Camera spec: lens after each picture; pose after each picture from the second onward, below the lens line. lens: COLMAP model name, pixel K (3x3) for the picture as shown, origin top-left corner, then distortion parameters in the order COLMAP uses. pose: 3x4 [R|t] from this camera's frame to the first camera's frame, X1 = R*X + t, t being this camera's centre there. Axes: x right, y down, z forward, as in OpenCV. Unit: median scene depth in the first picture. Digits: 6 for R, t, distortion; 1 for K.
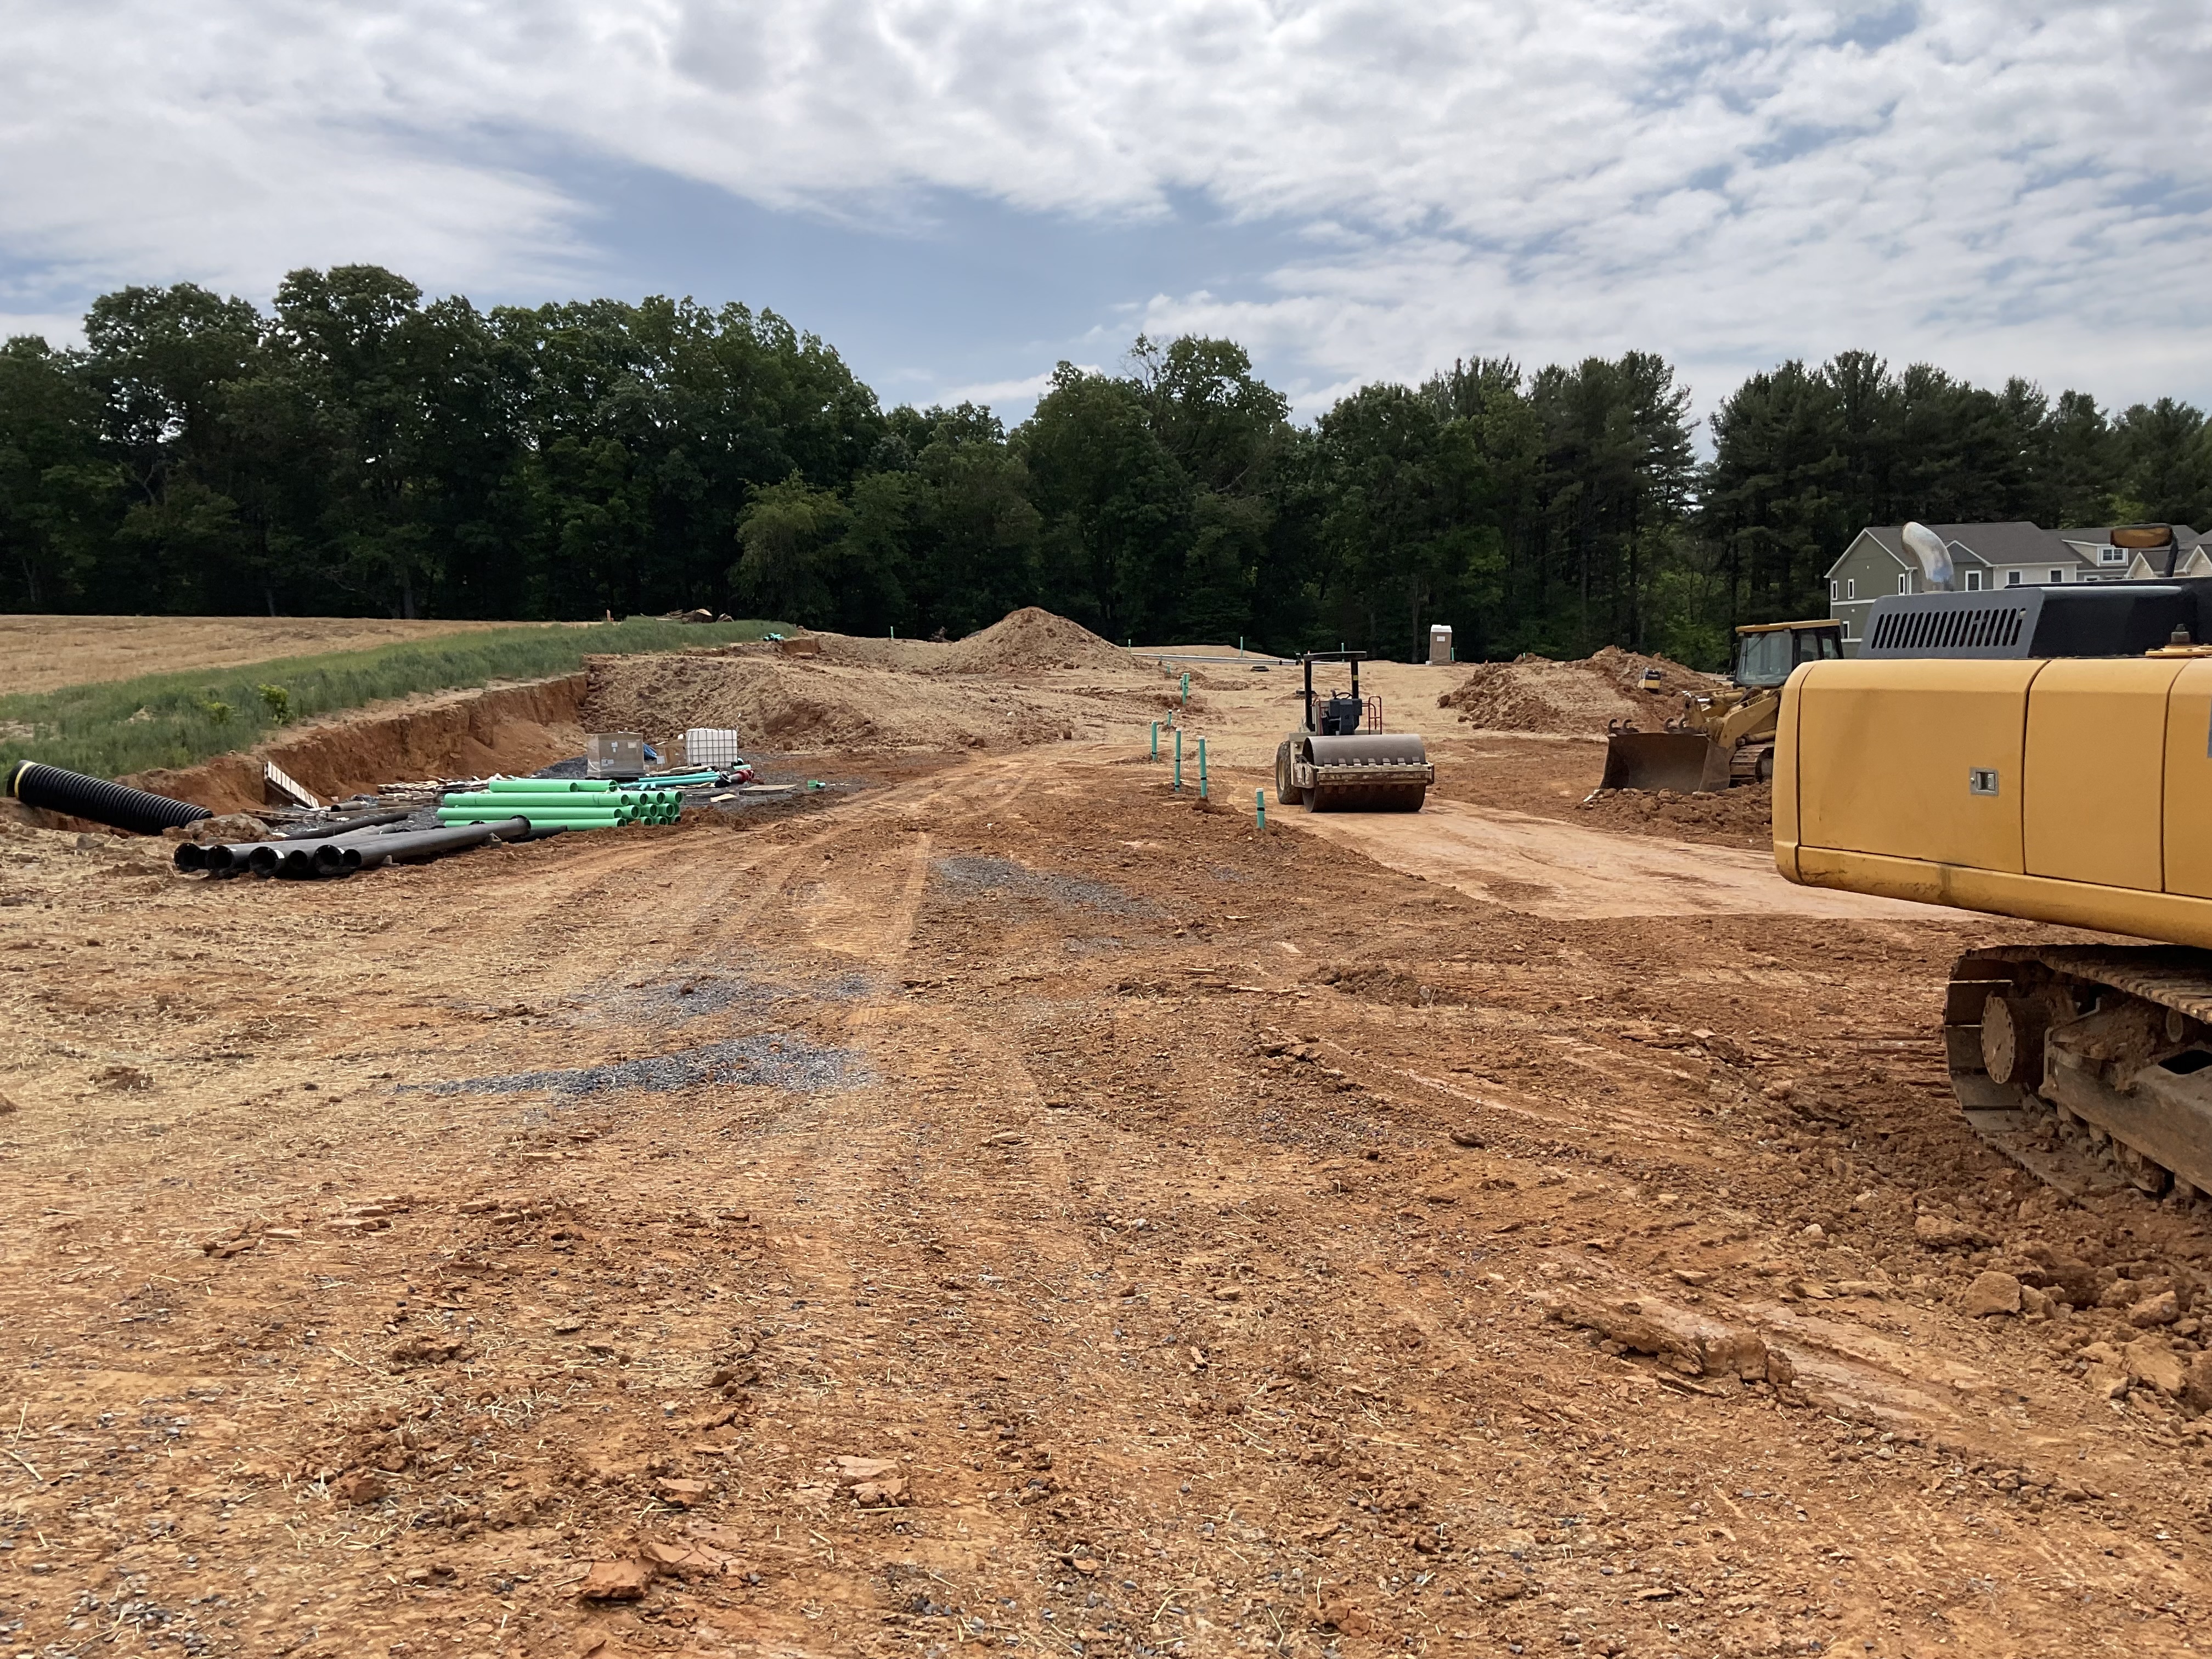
lens RADIAL K [[1847.1, 0, 1069.4], [0, 1847.1, 861.0], [0, 0, 1]] dist [0.060529, -0.127818]
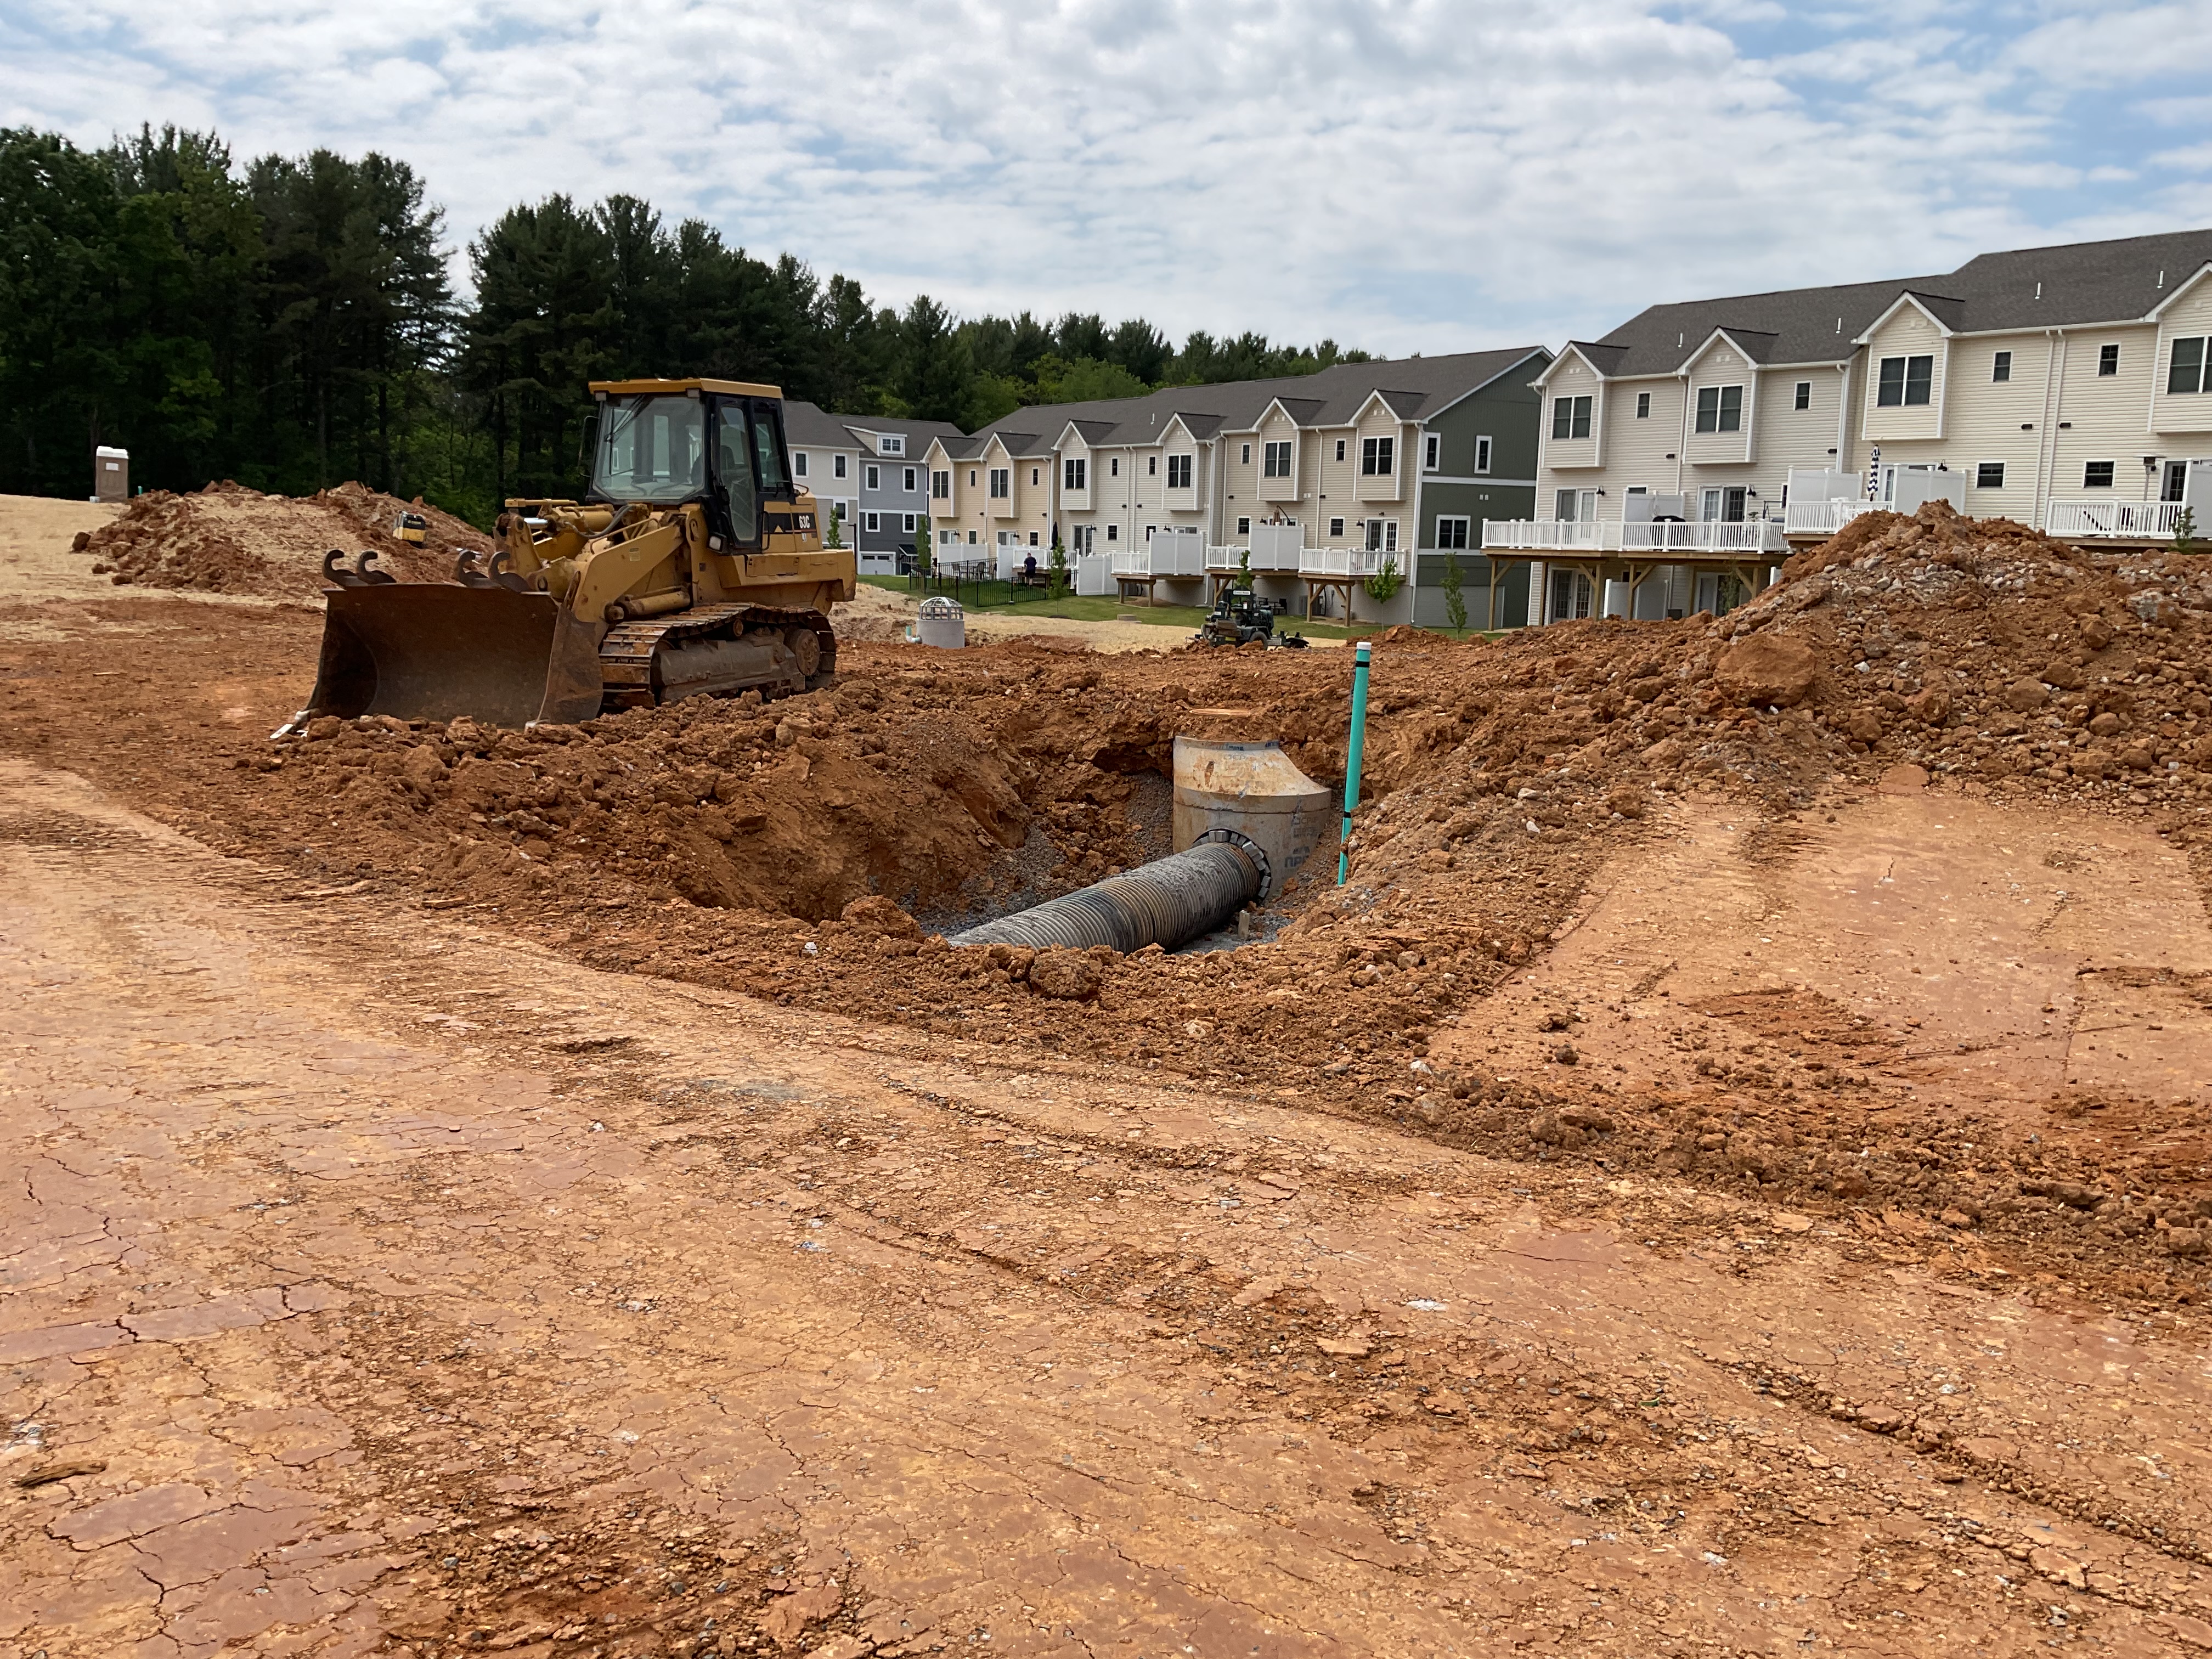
lens RADIAL K [[1847.1, 0, 1126.1], [0, 1847.1, 828.6], [0, 0, 1]] dist [0.060529, -0.127818]
pose [[0.784386, -0.038903, 0.619051, 0.042300], [0.011340, 0.998764, 0.048397, -0.007681], [-0.620169, -0.030942, 0.783858, 0.137564]]
